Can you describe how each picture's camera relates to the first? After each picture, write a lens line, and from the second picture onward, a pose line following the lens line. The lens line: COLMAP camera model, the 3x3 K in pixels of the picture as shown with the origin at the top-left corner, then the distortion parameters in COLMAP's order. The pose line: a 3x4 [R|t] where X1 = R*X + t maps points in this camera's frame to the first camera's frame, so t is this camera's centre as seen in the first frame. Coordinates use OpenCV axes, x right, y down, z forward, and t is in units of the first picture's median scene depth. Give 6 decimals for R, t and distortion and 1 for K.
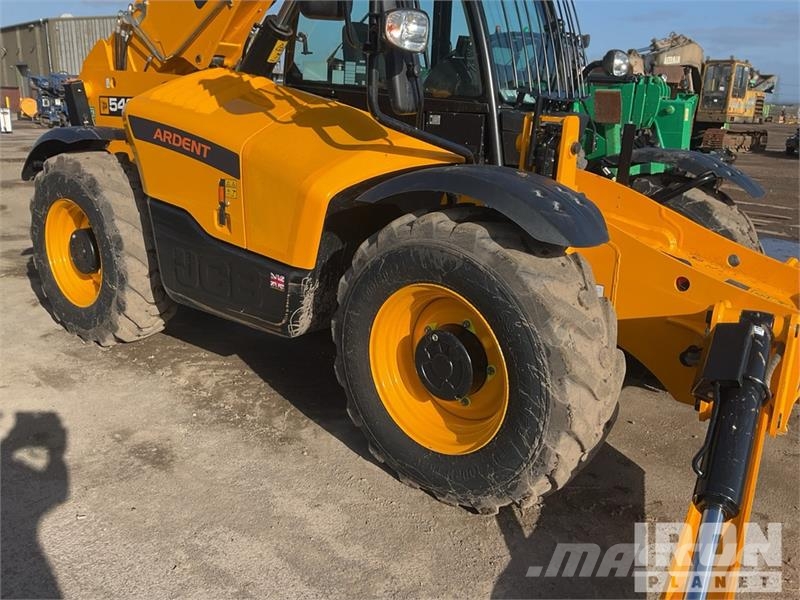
lens RADIAL K [[676.3, 0, 417.3], [0, 676.3, 307.1], [0, 0, 1]] dist [0.012496, -0.013650]
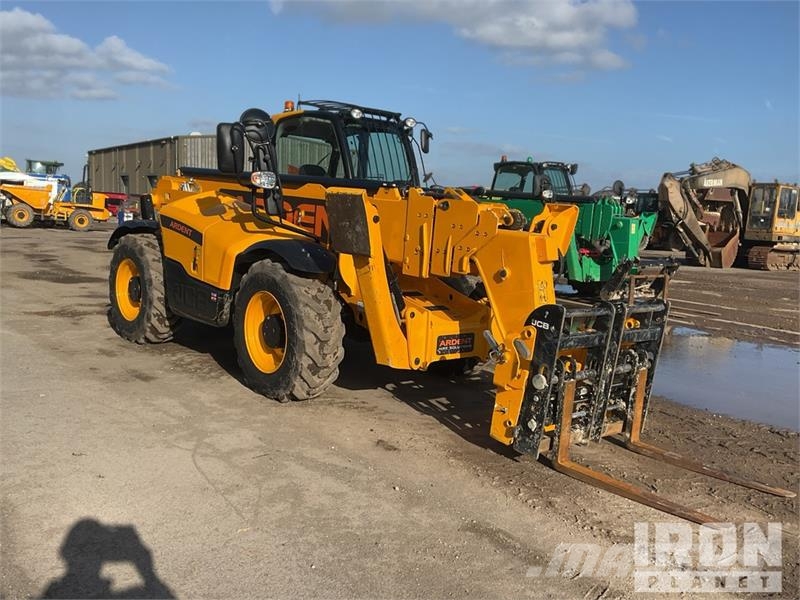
lens RADIAL K [[713.1, 0, 422.8], [0, 713.1, 320.7], [0, 0, 1]] dist [0.040903, 0.001098]
pose [[0.988119, 0.044633, -0.147065, 0.571891], [-0.065896, 0.987520, -0.143044, 0.234410], [0.138845, 0.151035, 0.978729, -0.773424]]
